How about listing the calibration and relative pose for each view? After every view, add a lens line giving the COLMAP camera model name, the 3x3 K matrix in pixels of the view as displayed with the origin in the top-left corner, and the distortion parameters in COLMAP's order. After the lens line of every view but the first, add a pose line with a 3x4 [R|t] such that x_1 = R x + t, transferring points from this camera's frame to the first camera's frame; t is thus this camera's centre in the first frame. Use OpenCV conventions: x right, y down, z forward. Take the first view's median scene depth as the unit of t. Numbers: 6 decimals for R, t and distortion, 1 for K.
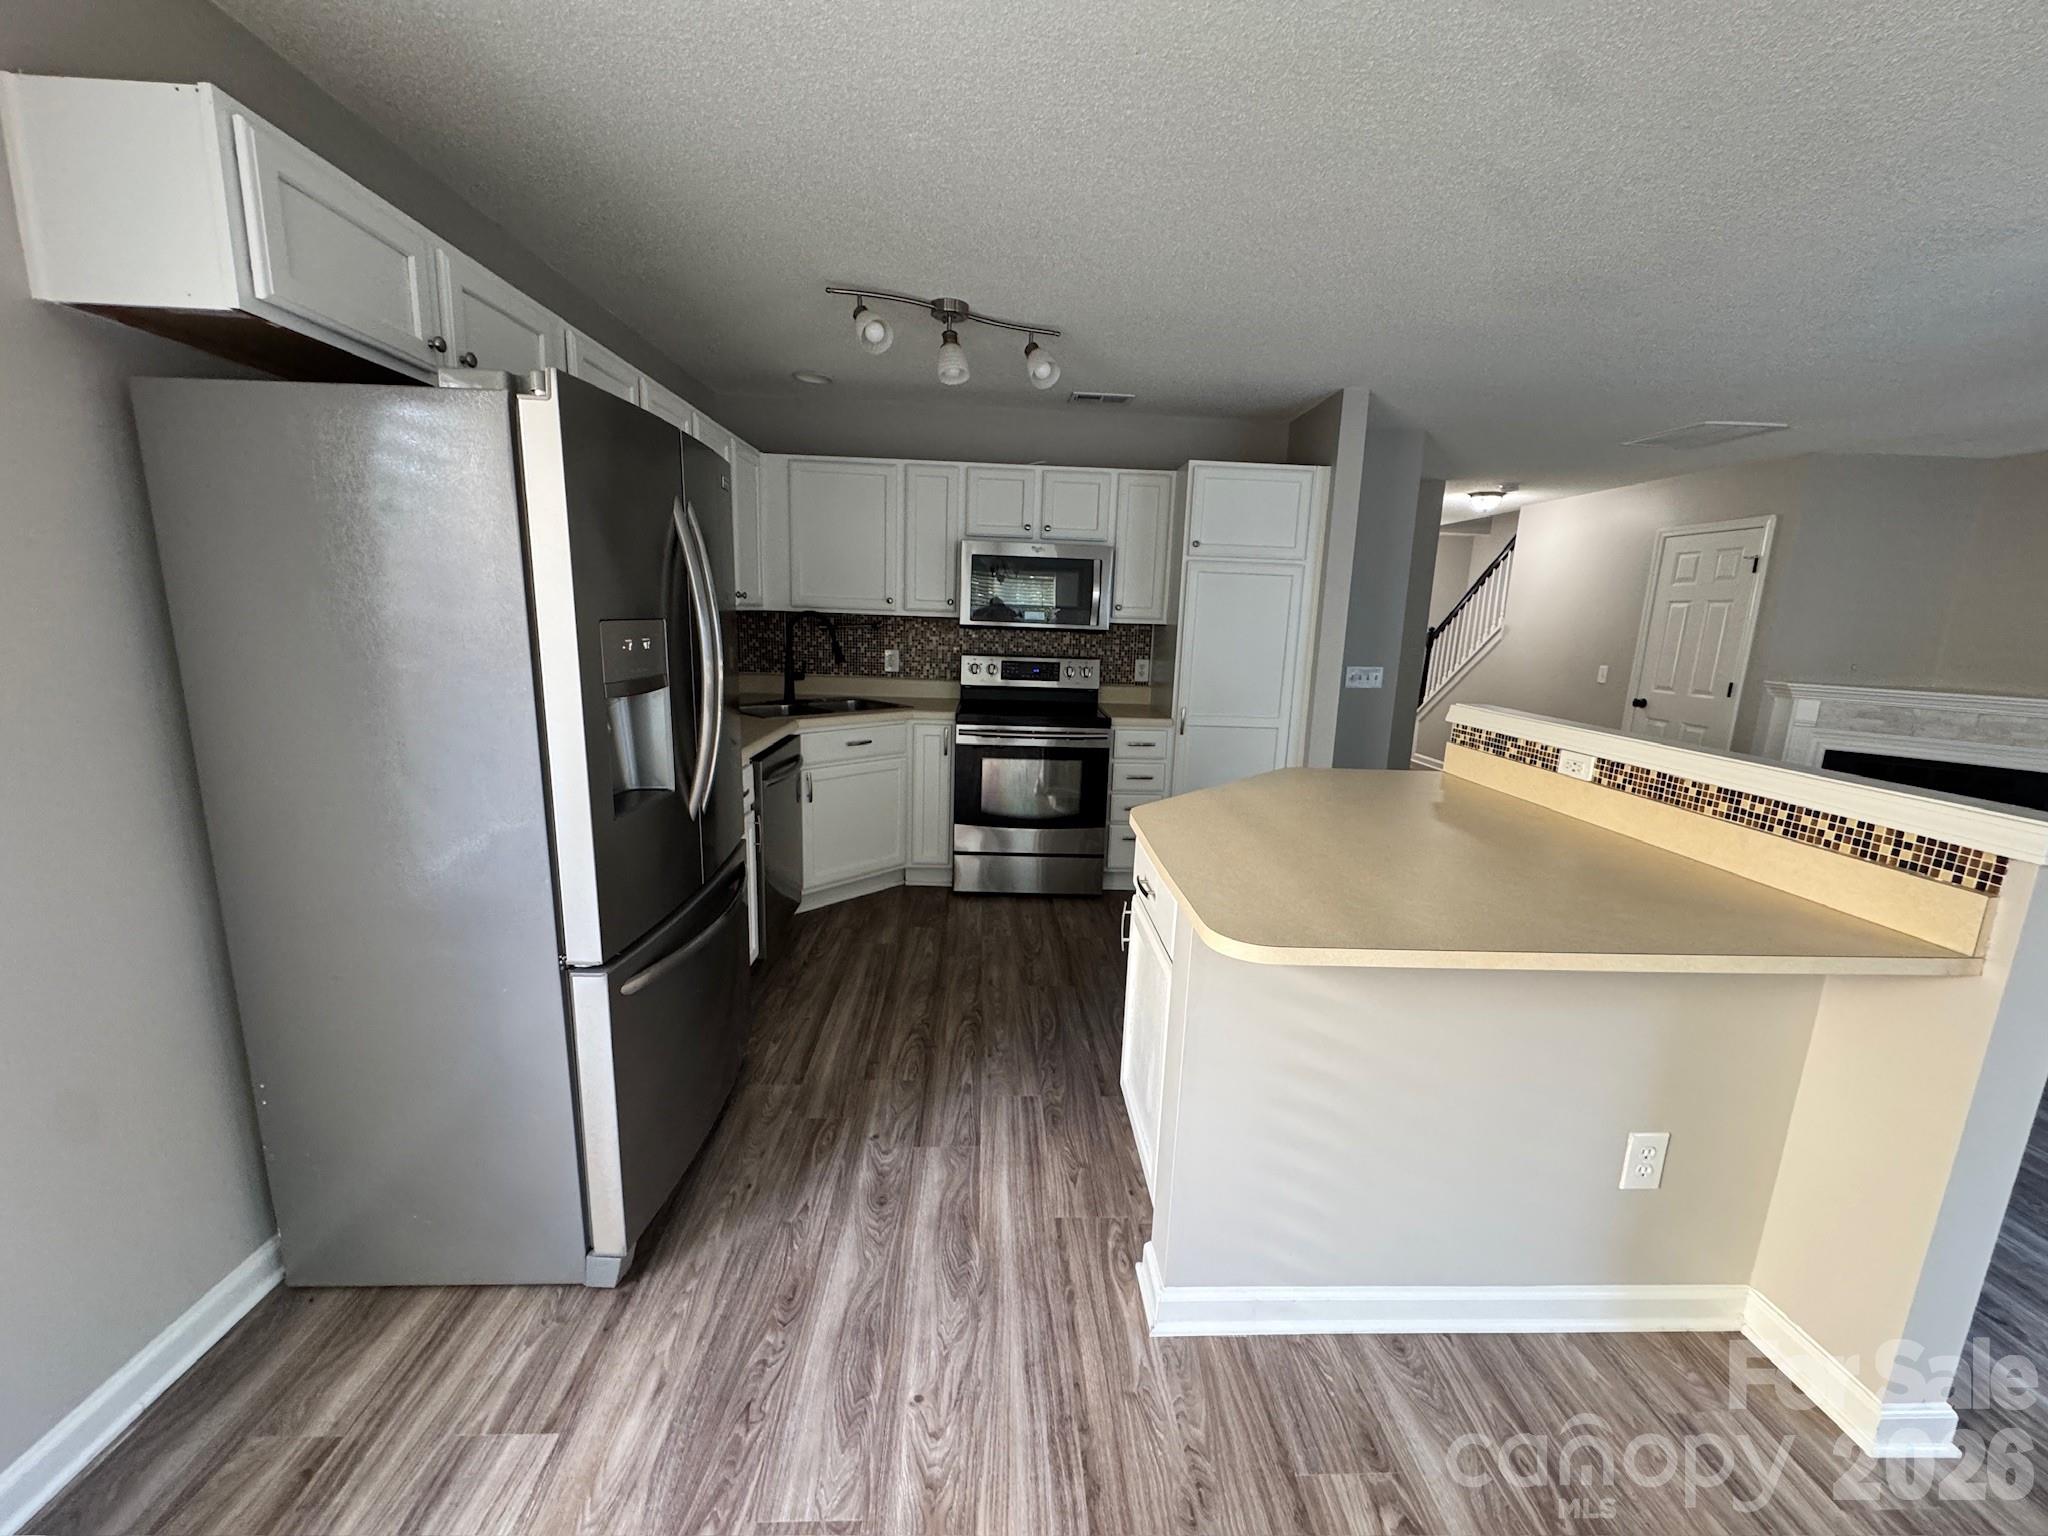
lens RADIAL K [[816.1, 0, 1024.5], [0, 816.1, 763.6], [0, 0, 1]] dist [-0.006448, 0.000666]
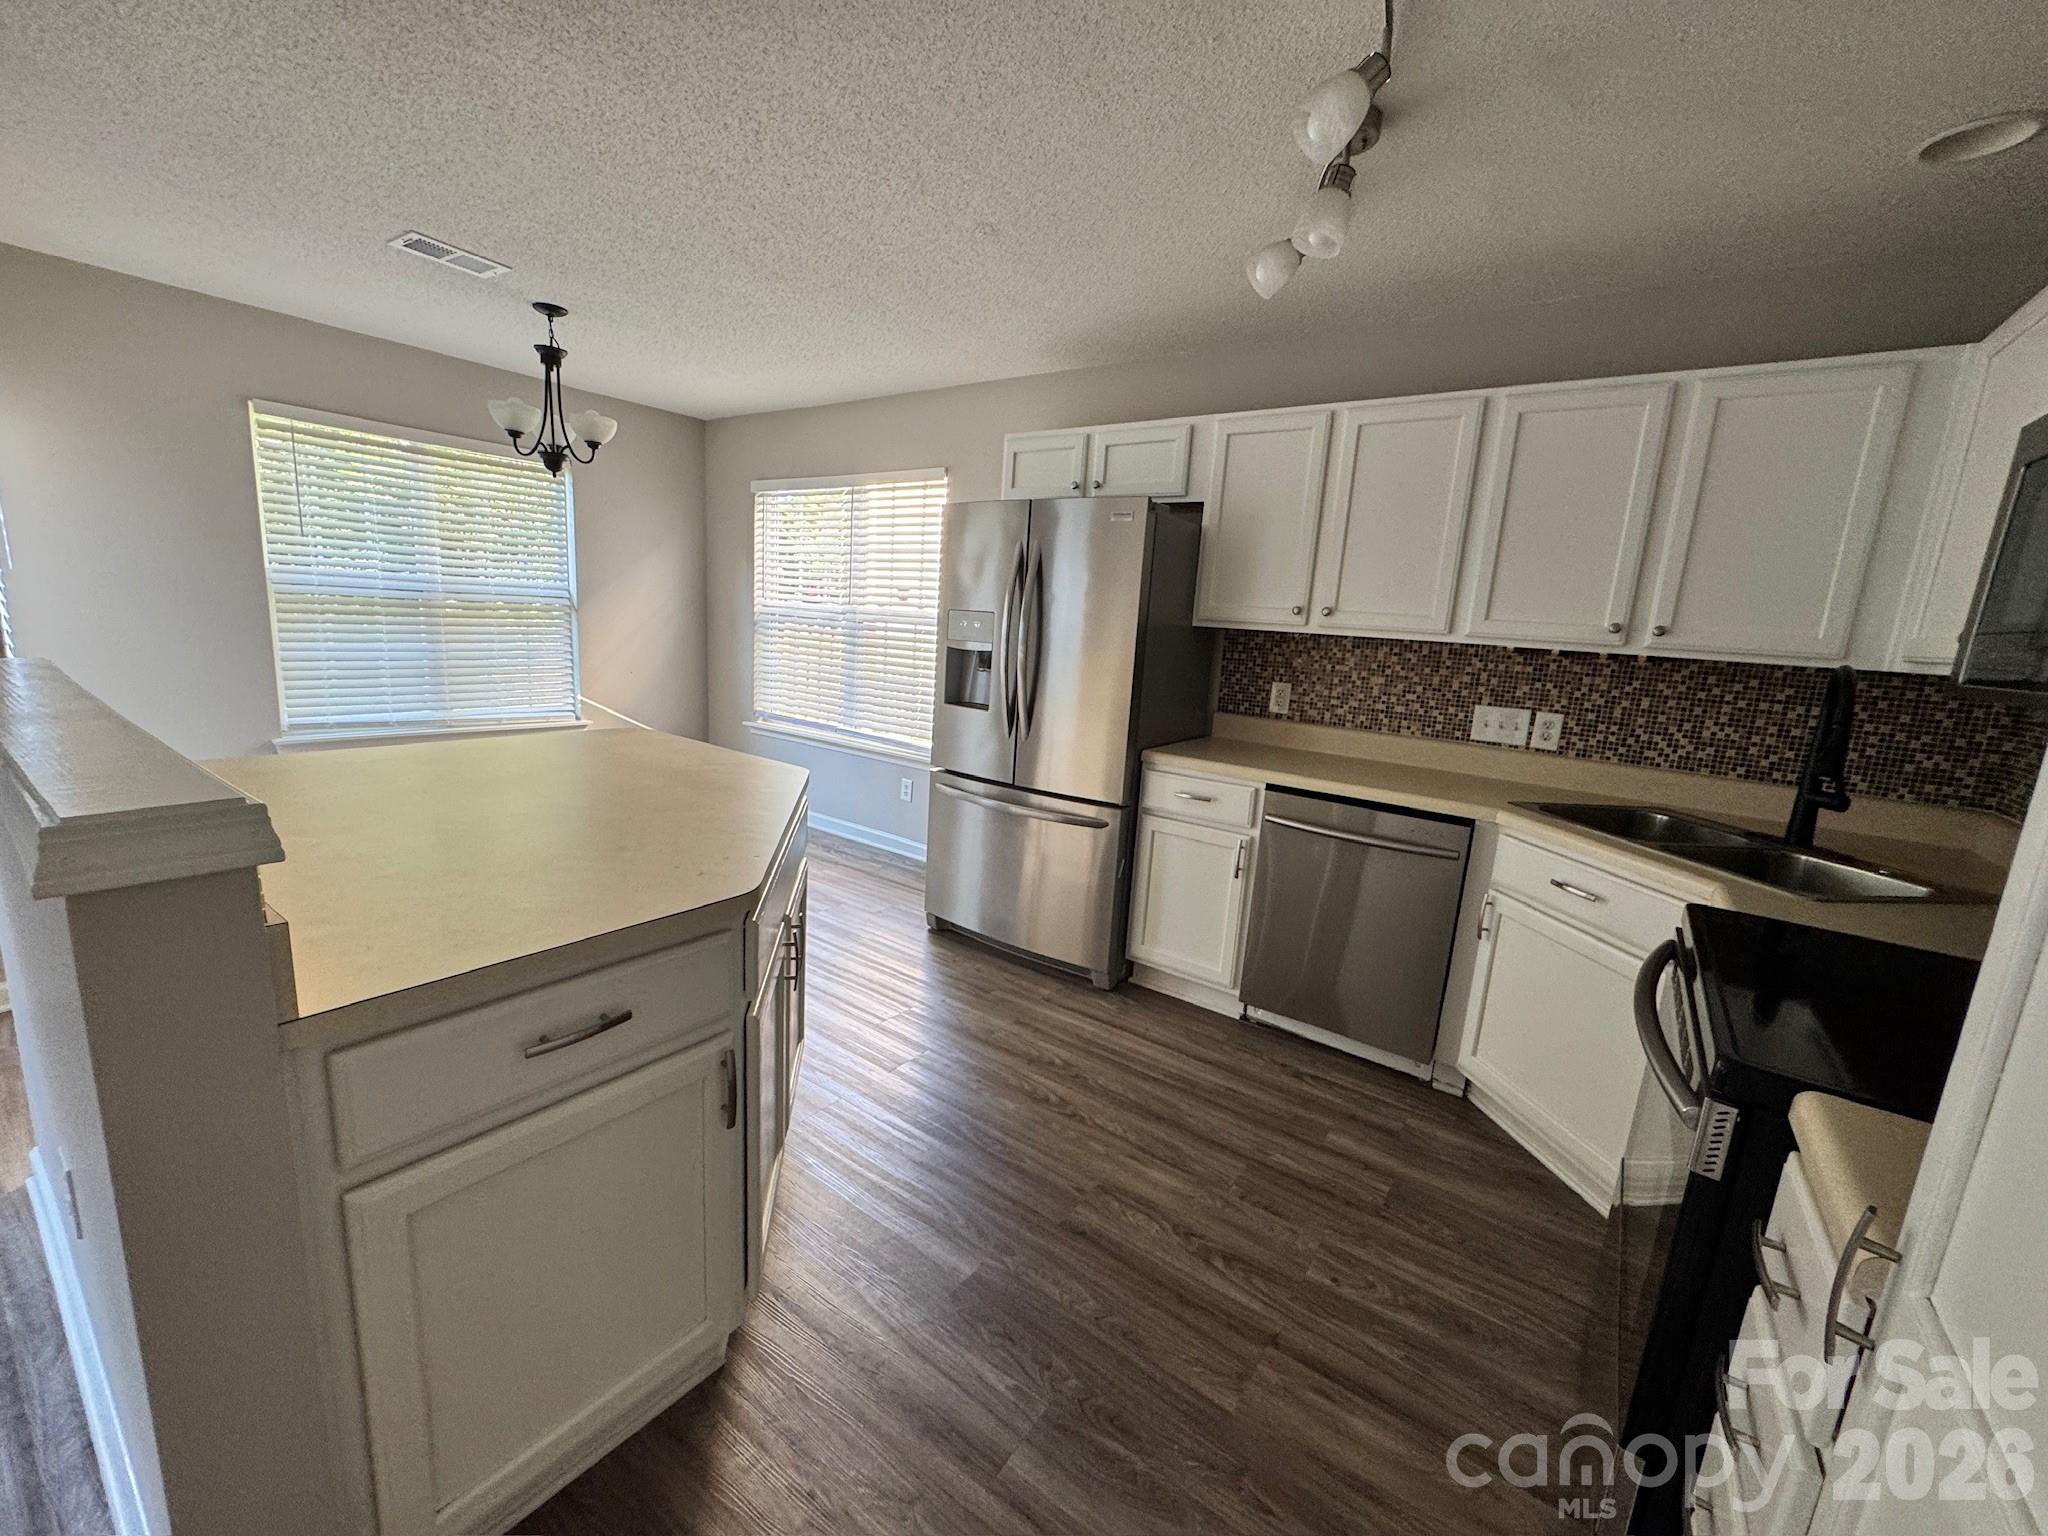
lens RADIAL K [[816.1, 0, 1029.9], [0, 816.1, 768.6], [0, 0, 1]] dist [-0.006448, 0.000666]
pose [[-0.615257, 0.070306, -0.785185, 0.394000], [-0.229006, 0.937123, 0.263356, -0.145035], [0.754331, 0.341844, -0.560471, 0.916476]]
